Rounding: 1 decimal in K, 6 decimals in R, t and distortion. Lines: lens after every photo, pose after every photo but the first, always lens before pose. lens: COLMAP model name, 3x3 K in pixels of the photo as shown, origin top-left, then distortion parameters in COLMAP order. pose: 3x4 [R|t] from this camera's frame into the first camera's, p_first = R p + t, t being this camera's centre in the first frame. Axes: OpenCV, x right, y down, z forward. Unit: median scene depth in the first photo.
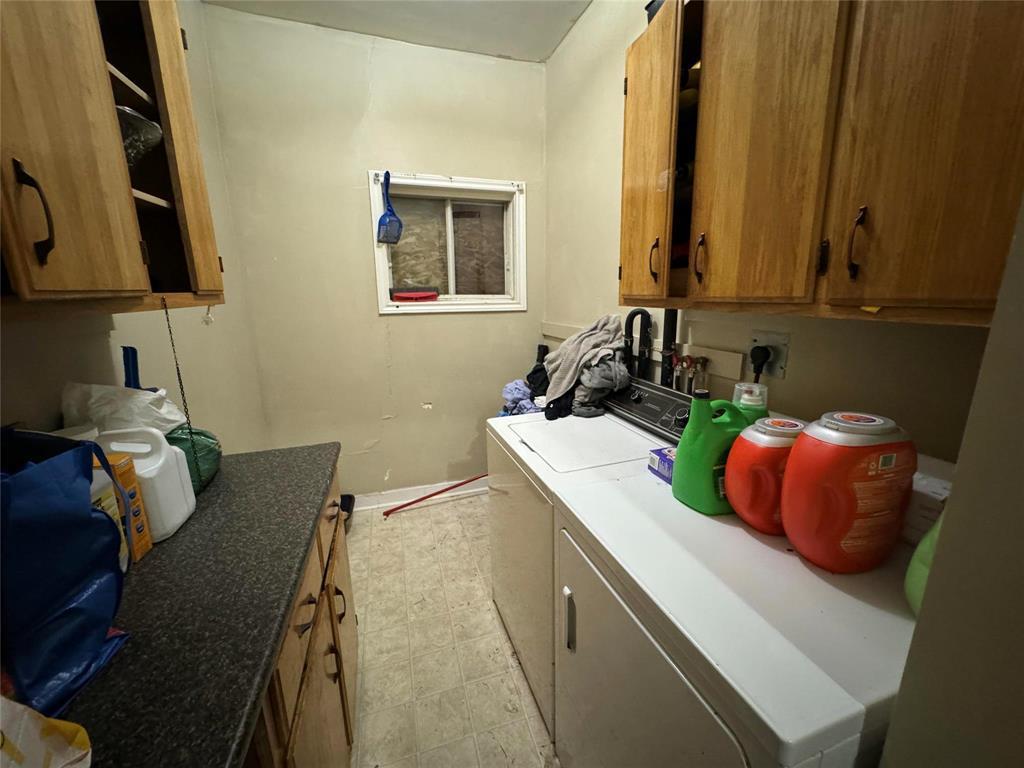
lens RADIAL K [[411.2, 0, 512.0], [0, 411.2, 384.0], [0, 0, 1]] dist [0.000679, 0.000038]
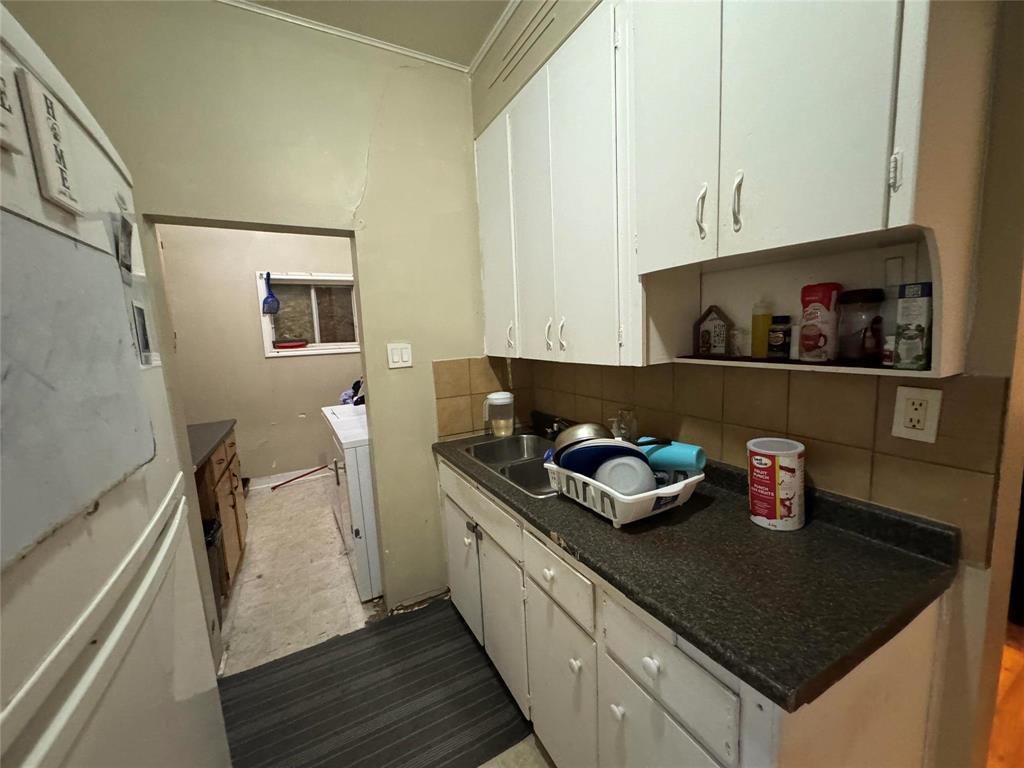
lens RADIAL K [[411.2, 0, 512.0], [0, 411.2, 384.0], [0, 0, 1]] dist [0.000679, 0.000038]
pose [[0.982441, -0.054022, 0.178583, 0.313792], [0.071392, 0.993168, -0.092309, 0.142304], [-0.172377, 0.103437, 0.979585, -0.686070]]
